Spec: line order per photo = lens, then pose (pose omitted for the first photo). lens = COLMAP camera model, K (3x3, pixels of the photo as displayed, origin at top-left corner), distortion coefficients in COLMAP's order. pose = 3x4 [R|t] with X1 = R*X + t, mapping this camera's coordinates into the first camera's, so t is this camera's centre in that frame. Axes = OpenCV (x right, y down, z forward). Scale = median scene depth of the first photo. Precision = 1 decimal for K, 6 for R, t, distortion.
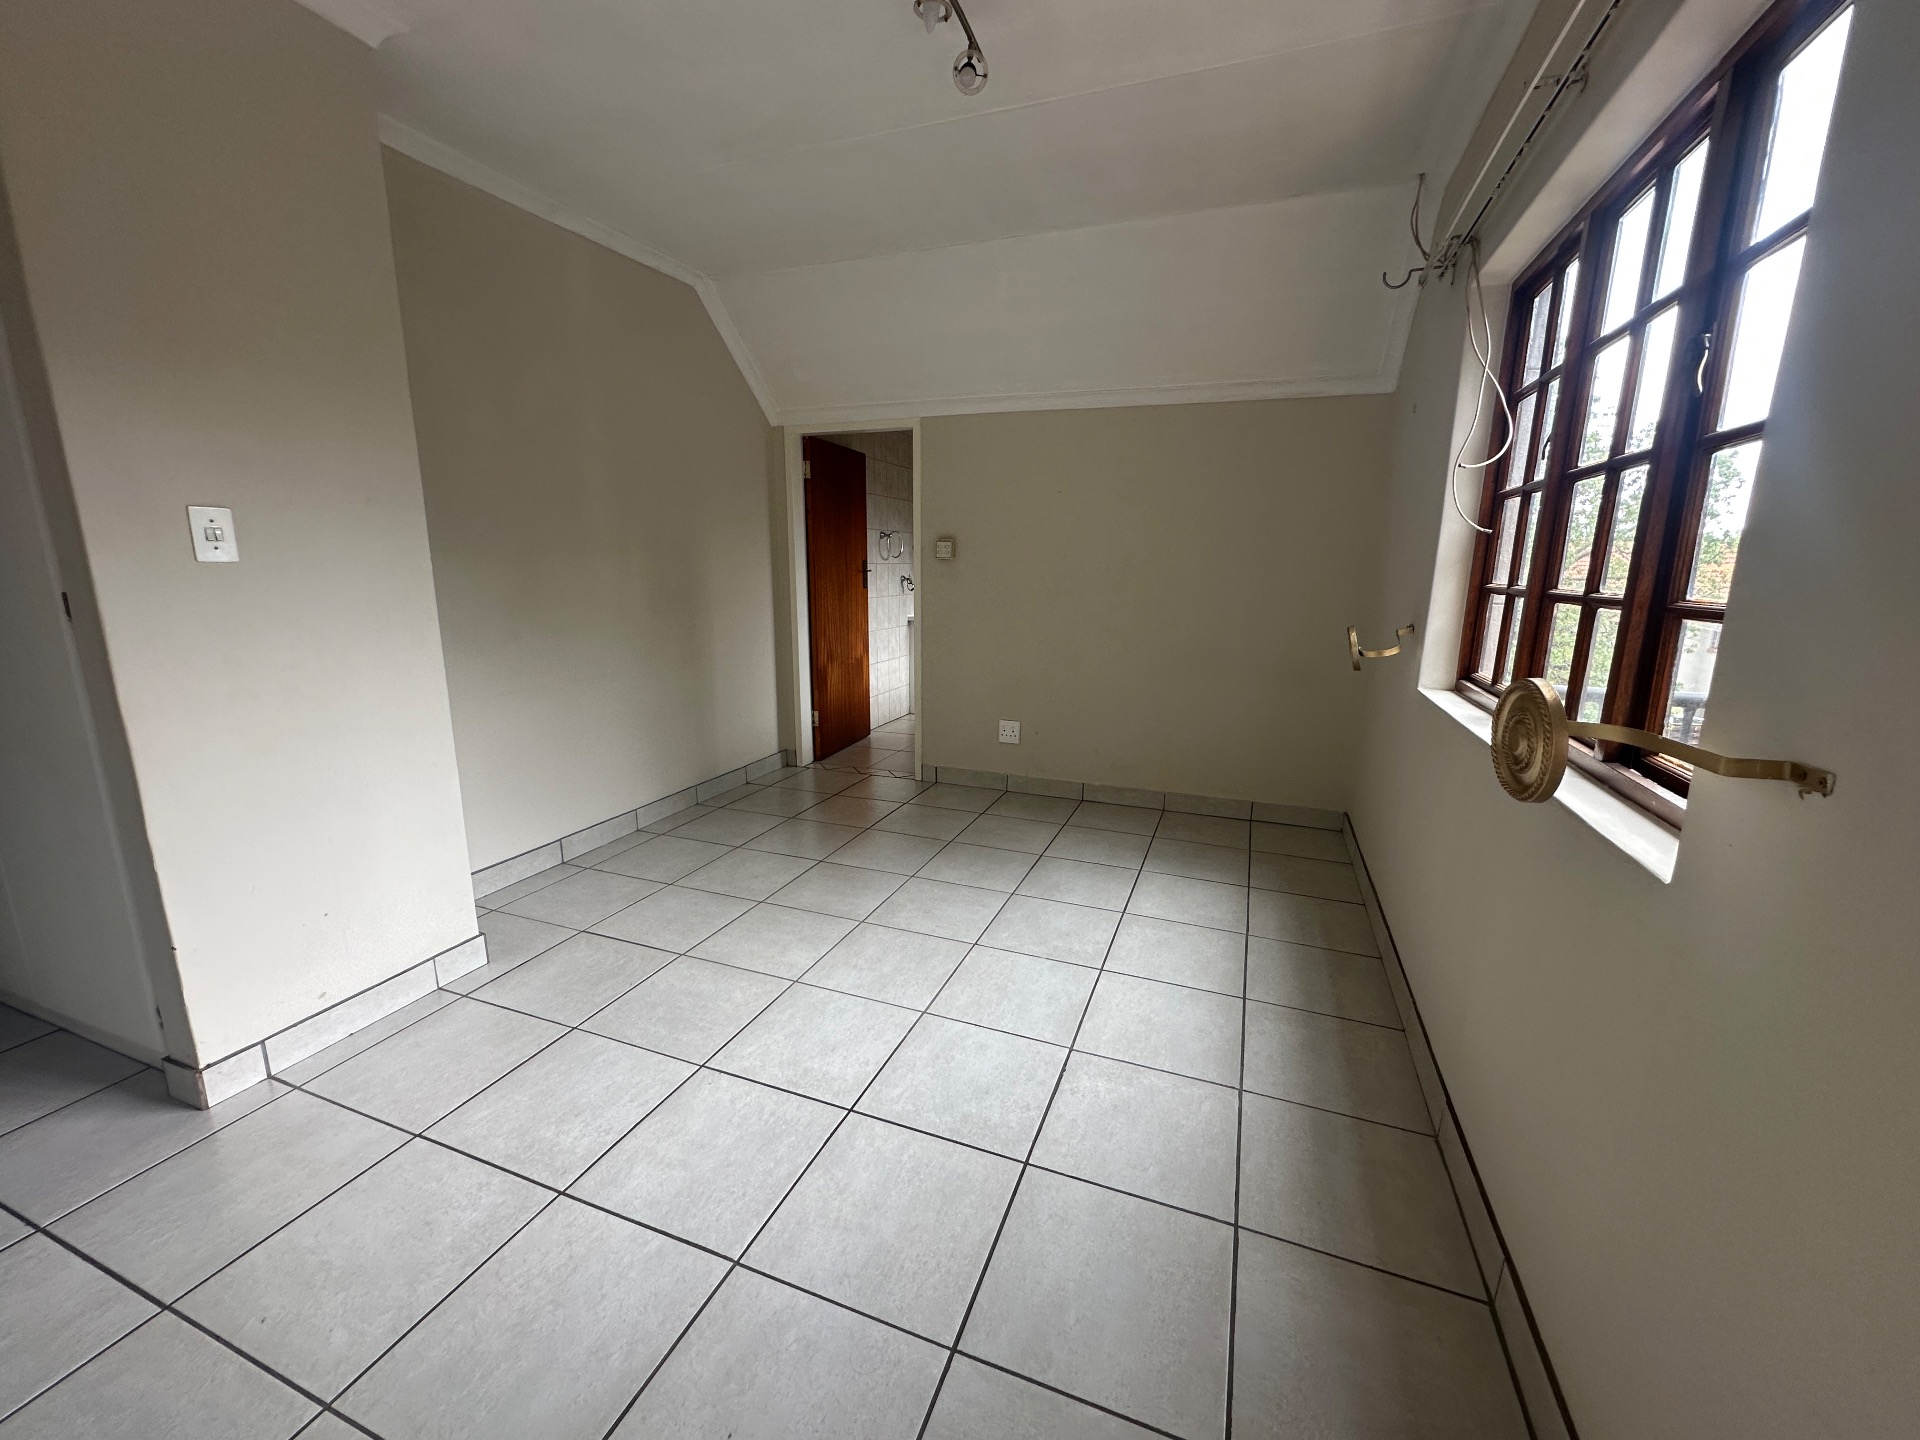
lens RADIAL K [[765.9, 0, 958.9], [0, 765.9, 718.5], [0, 0, 1]] dist [0.004185, -0.000122]
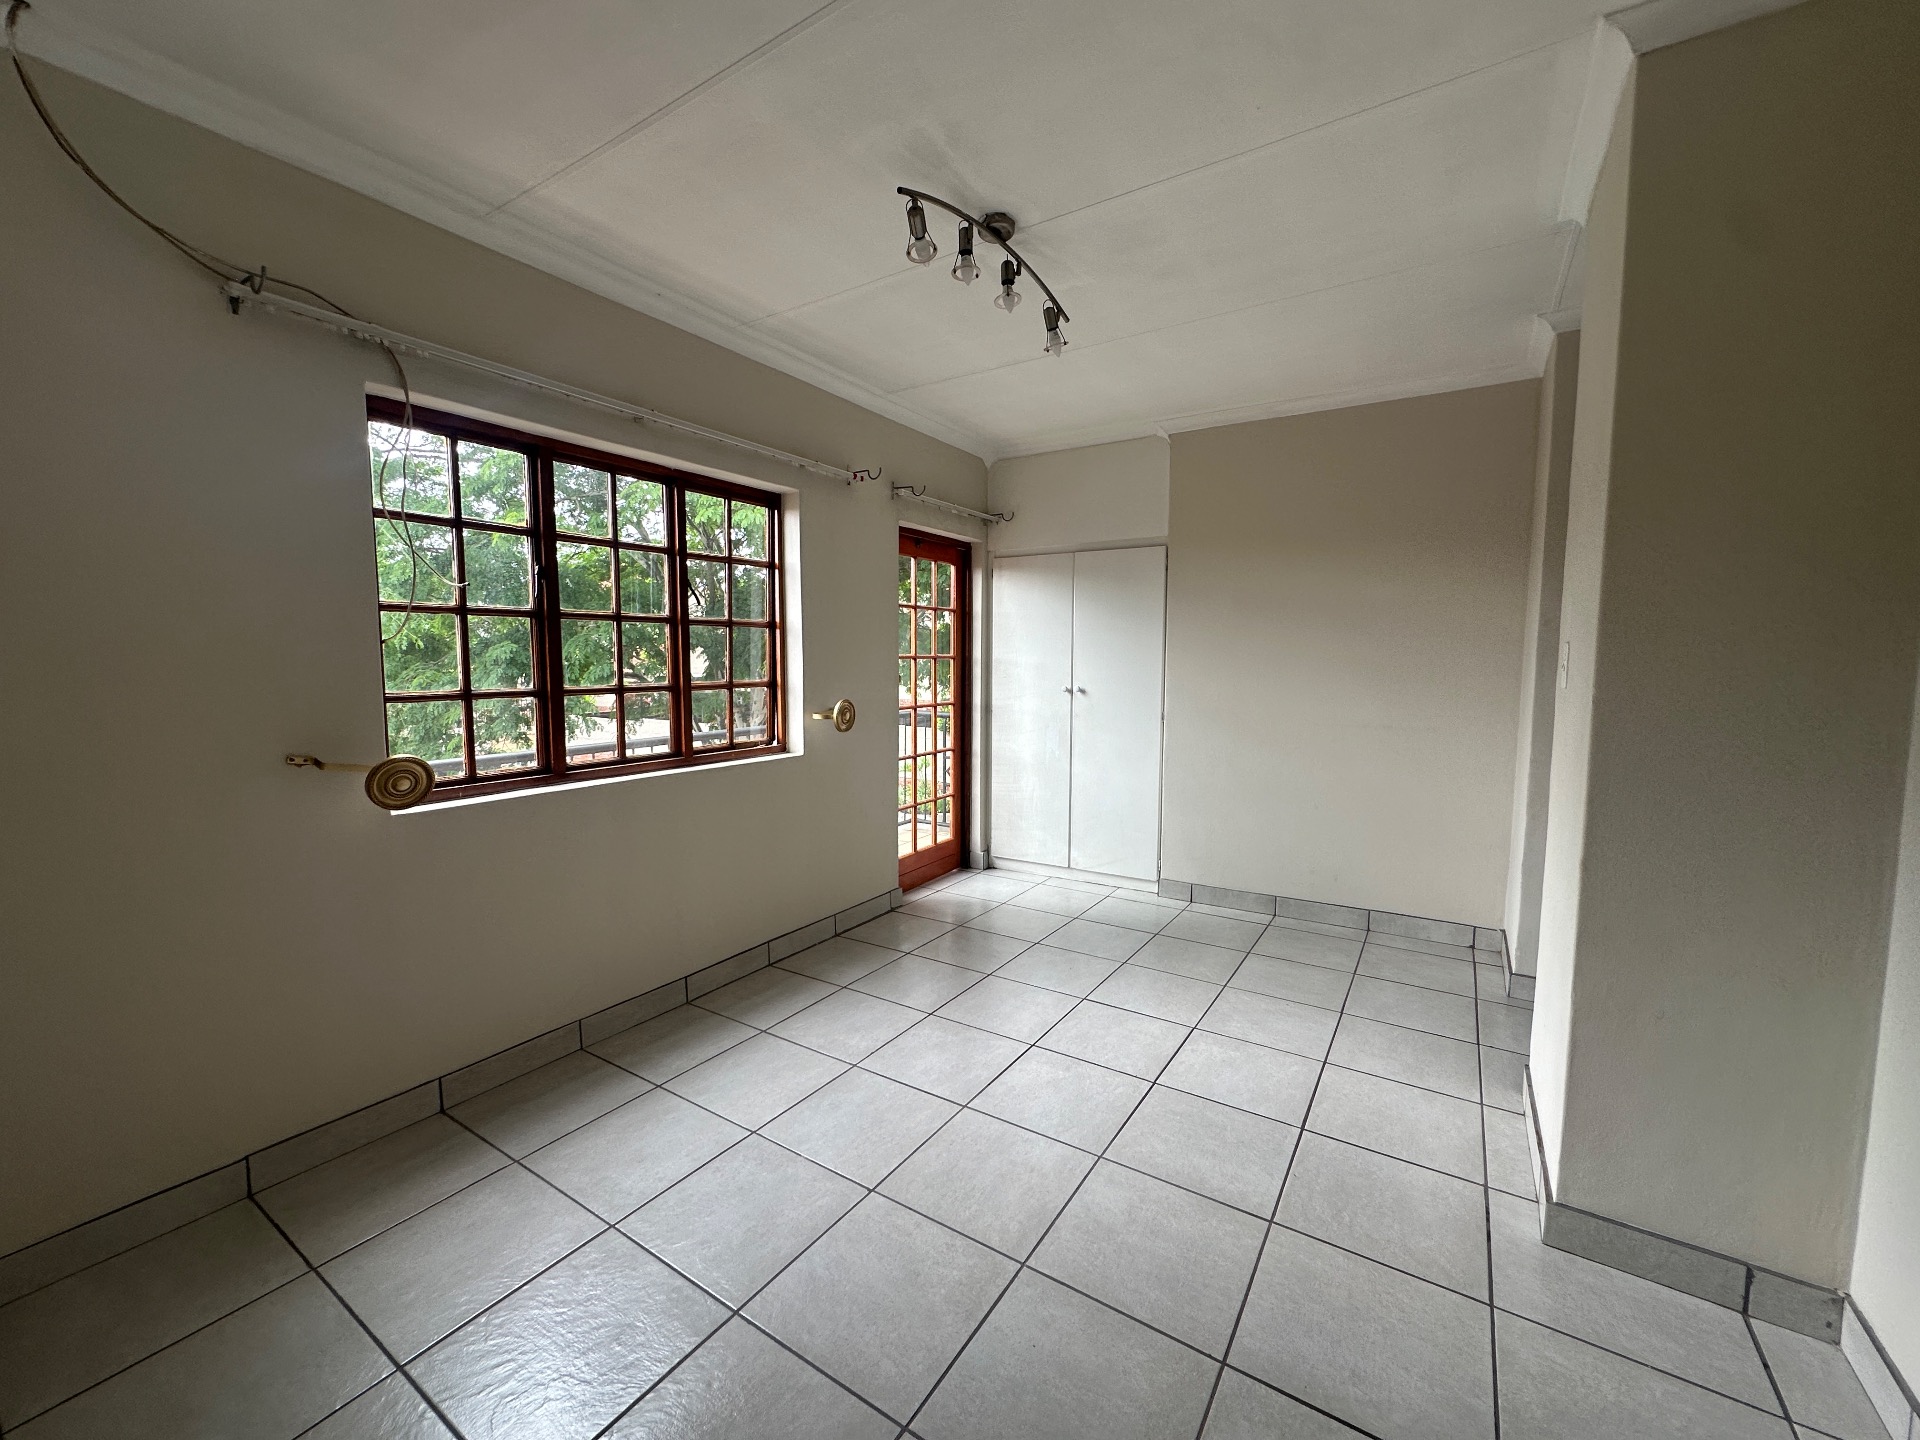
lens RADIAL K [[765.9, 0, 958.8], [0, 765.9, 720.4], [0, 0, 1]] dist [0.004185, -0.000122]
pose [[-0.978033, -0.029190, 0.206394, -0.235760], [0.031409, 0.958205, 0.284353, -0.410081], [-0.206068, 0.284589, -0.936240, 1.817933]]
